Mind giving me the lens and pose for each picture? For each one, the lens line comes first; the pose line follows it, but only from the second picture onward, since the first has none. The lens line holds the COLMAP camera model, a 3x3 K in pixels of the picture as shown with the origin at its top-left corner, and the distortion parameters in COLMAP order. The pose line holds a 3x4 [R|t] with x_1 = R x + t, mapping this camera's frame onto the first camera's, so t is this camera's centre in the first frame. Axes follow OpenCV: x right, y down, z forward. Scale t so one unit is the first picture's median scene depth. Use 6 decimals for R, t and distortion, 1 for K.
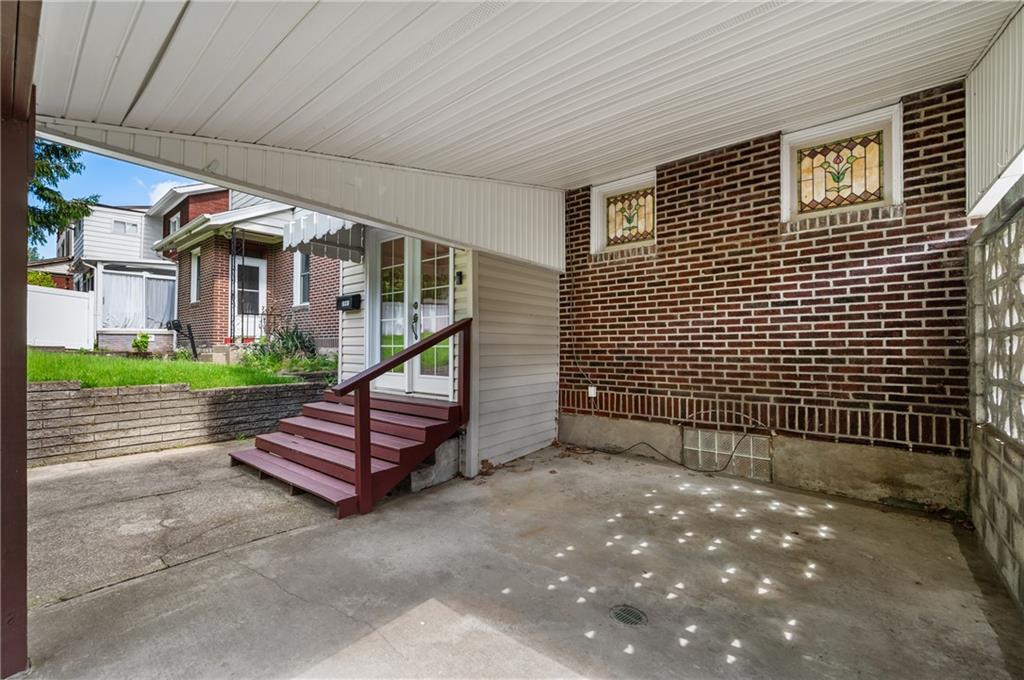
lens RADIAL K [[425.6, 0, 512.1], [0, 425.6, 343.6], [0, 0, 1]] dist [-0.002524, -0.000028]
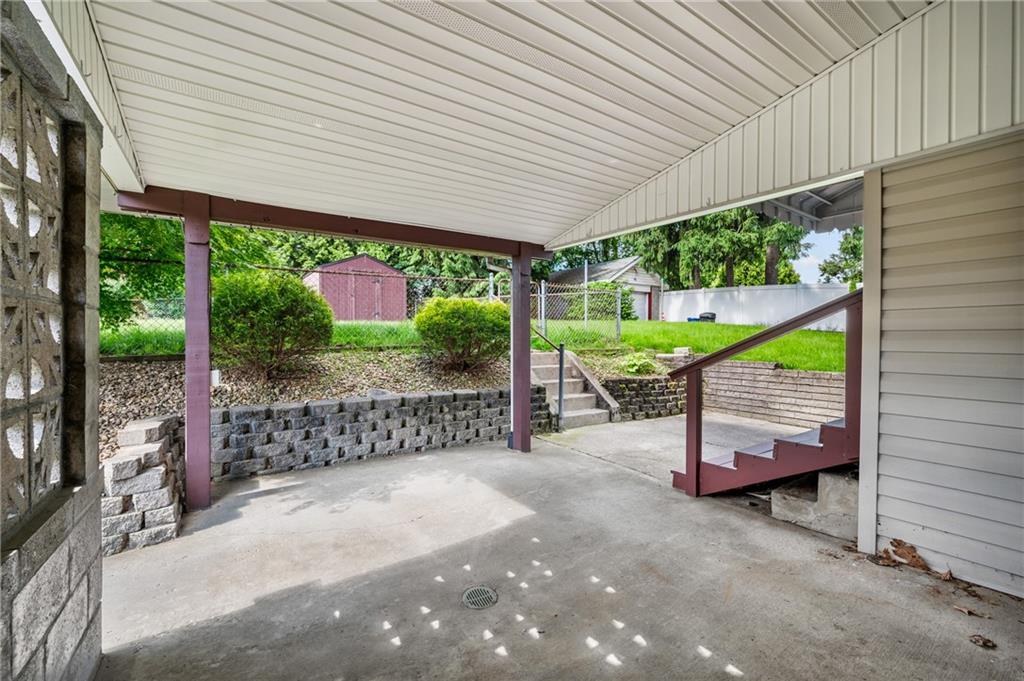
lens RADIAL K [[425.6, 0, 513.4], [0, 425.6, 341.5], [0, 0, 1]] dist [-0.002524, -0.000028]
pose [[-0.281389, 0.007660, -0.959563, 0.888365], [0.004695, 0.999967, 0.006606, 0.010374], [0.959582, -0.002646, -0.281416, 0.986441]]
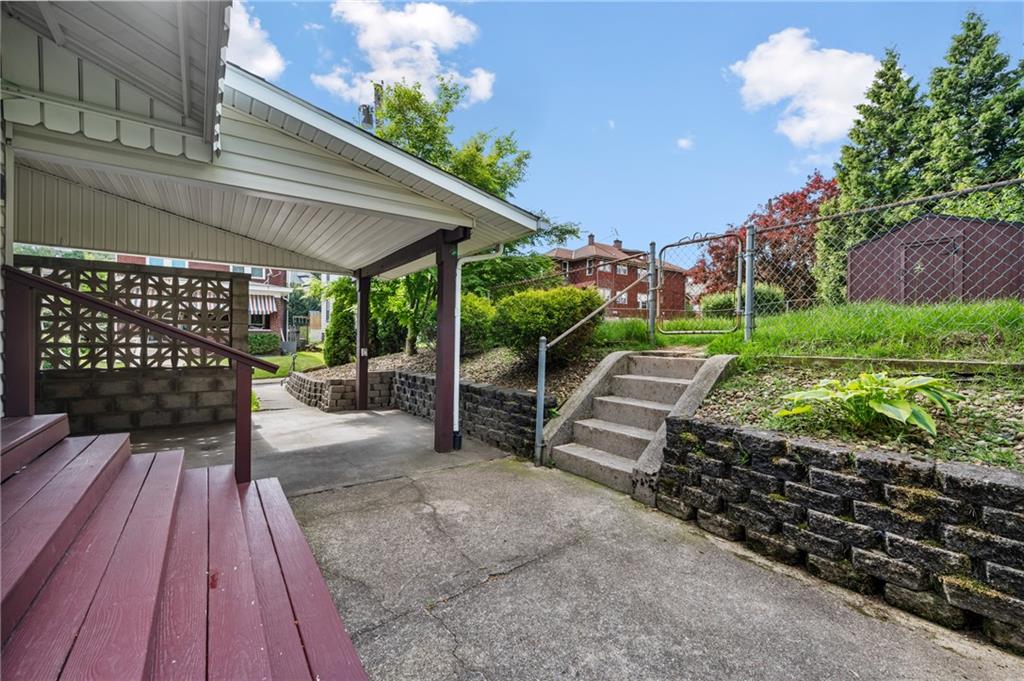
lens RADIAL K [[425.6, 0, 508.2], [0, 425.6, 341.6], [0, 0, 1]] dist [-0.002524, -0.000028]
pose [[-0.965846, -0.011444, 0.258863, -1.289498], [-0.012834, 0.999911, -0.003680, 0.052321], [-0.258798, -0.006877, -0.965907, 1.972317]]
